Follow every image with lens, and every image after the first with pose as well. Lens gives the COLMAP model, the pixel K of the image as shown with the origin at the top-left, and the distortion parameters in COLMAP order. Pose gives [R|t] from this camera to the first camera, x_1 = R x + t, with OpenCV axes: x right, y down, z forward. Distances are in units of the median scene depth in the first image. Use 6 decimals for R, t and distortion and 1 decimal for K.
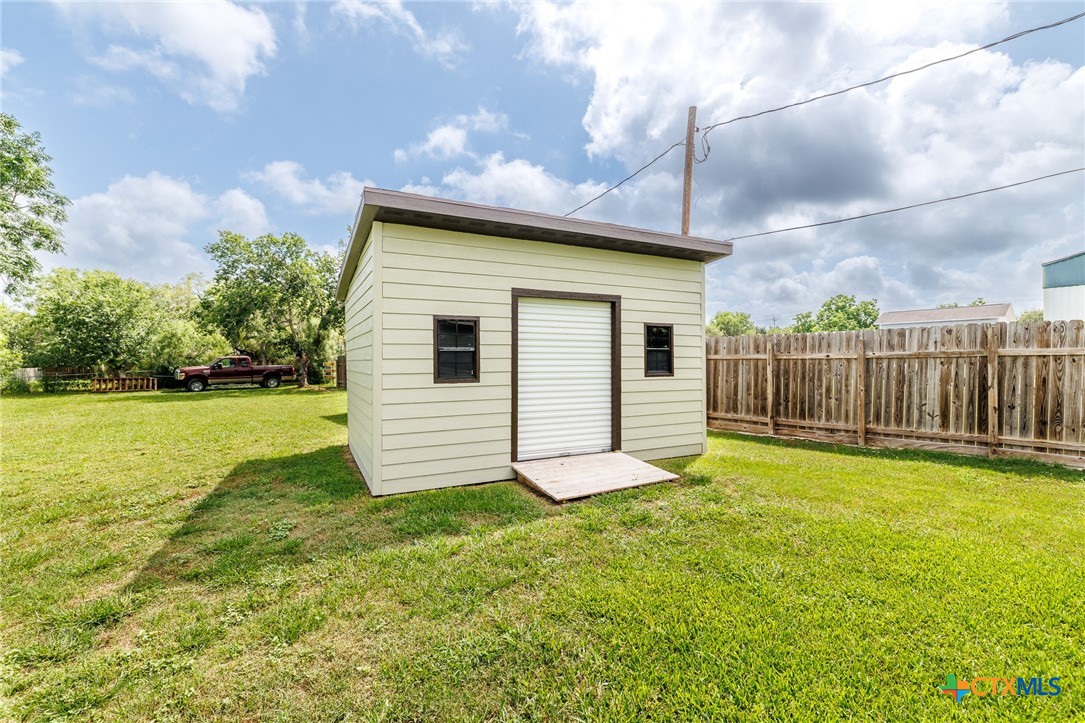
lens RADIAL K [[467.3, 0, 542.4], [0, 467.3, 360.7], [0, 0, 1]] dist [0.005089, -0.001634]
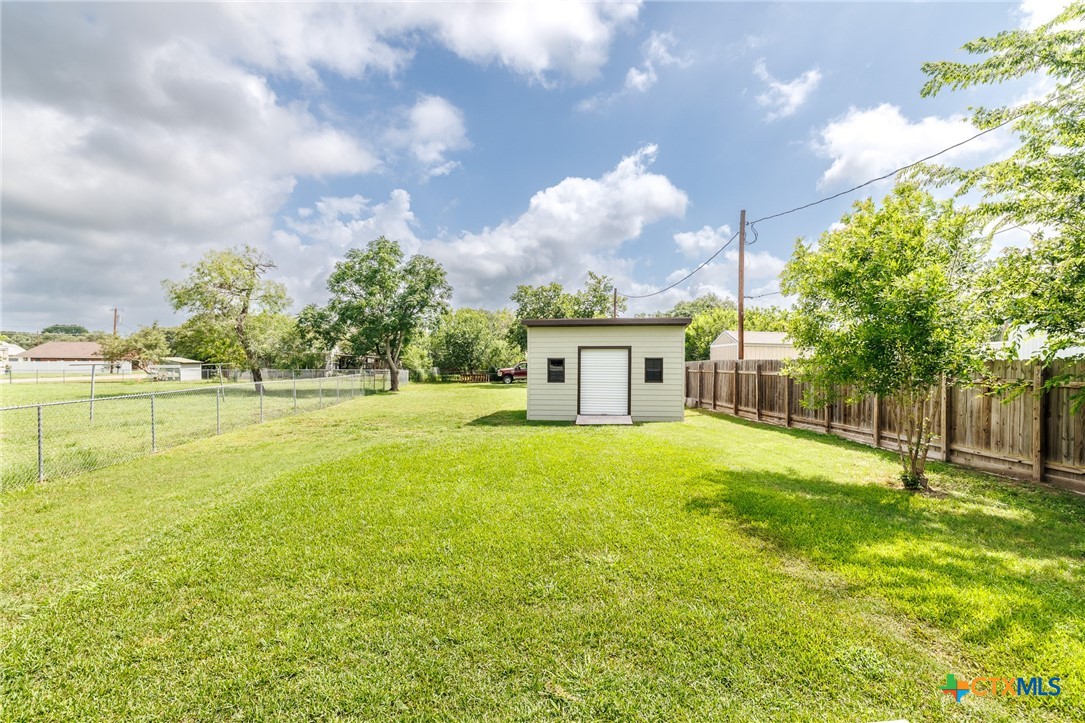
lens RADIAL K [[467.3, 0, 549.9], [0, 467.3, 363.4], [0, 0, 1]] dist [0.005089, -0.001634]
pose [[0.836037, 0.009009, -0.548599, 0.892648], [-0.005451, 0.999952, 0.008114, -0.060233], [0.548646, -0.003793, 0.836046, -0.900148]]
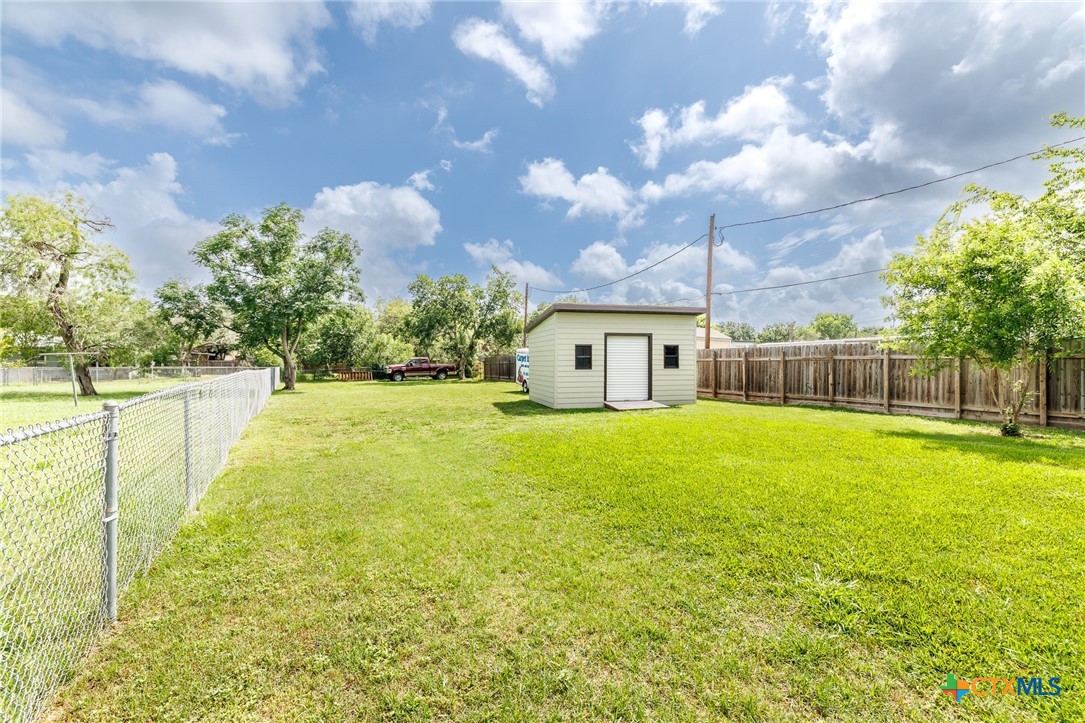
lens RADIAL K [[467.3, 0, 543.4], [0, 467.3, 363.0], [0, 0, 1]] dist [0.005089, -0.001634]
pose [[0.976285, 0.004060, -0.216452, 0.119751], [-0.003225, 0.999986, 0.004212, 0.000330], [0.216466, -0.003414, 0.976284, -1.159966]]
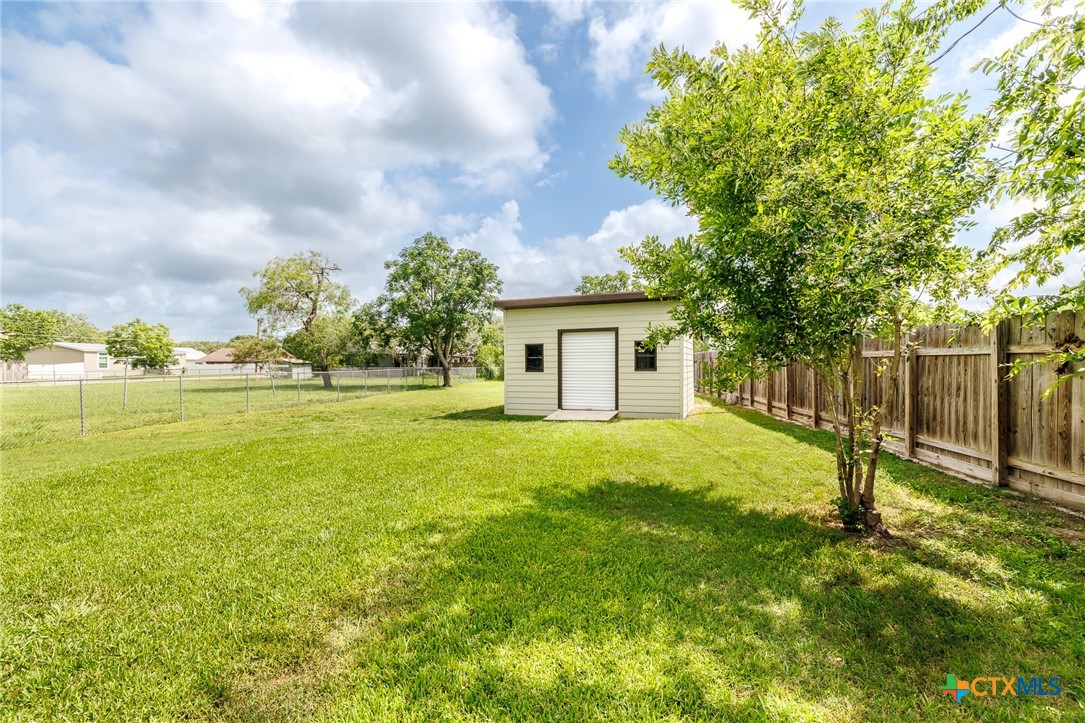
lens RADIAL K [[467.3, 0, 551.9], [0, 467.3, 358.9], [0, 0, 1]] dist [0.005089, -0.001634]
pose [[0.679574, -0.007052, -0.733573, 1.128465], [0.005619, 0.999975, -0.004407, -0.005510], [0.733586, -0.001128, 0.679596, -0.378417]]
